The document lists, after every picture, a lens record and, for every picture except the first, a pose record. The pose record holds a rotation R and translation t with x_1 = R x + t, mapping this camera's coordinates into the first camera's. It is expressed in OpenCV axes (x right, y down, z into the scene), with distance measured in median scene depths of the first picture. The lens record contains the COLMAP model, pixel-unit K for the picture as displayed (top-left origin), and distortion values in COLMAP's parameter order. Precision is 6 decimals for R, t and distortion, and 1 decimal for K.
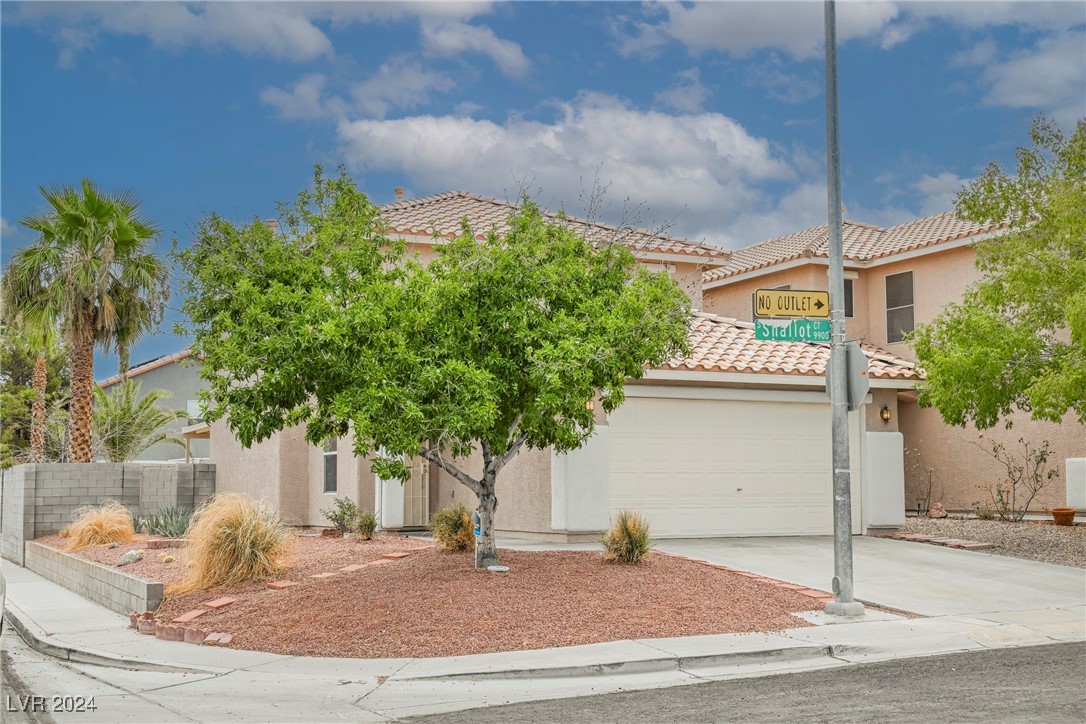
lens RADIAL K [[1364.3, 0, 540.7], [0, 1364.3, 367.0], [0, 0, 1]] dist [0.017766, 0.000000]
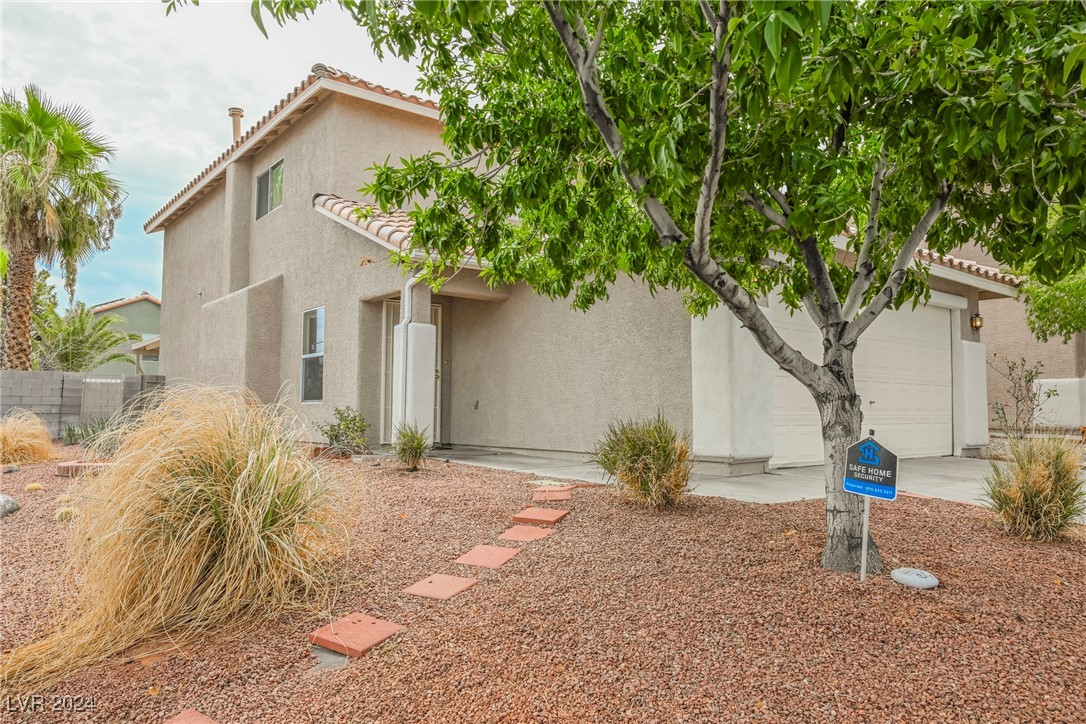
lens RADIAL K [[752.8, 0, 544.2], [0, 752.8, 354.7], [0, 0, 1]] dist [0.004094, 0.003517]
pose [[0.972766, 0.028093, 0.230081, -0.127126], [-0.032062, 0.999394, 0.013530, 0.054067], [-0.229561, -0.020539, 0.973077, 0.534925]]
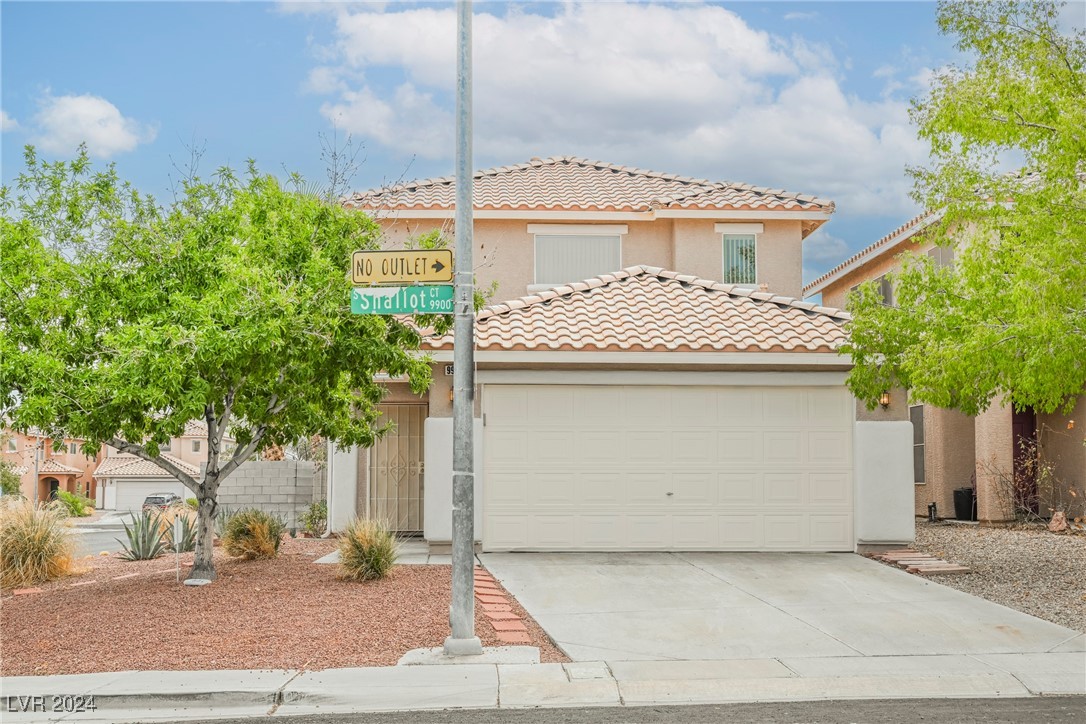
lens RADIAL K [[1464.2, 0, 544.4], [0, 1464.2, 359.7], [0, 0, 1]] dist [-0.026359, 0.000000]
pose [[0.922977, -0.028663, -0.383787, 0.363334], [0.029774, 0.999552, -0.003048, 0.008357], [0.383703, -0.008613, 0.923417, 0.140750]]
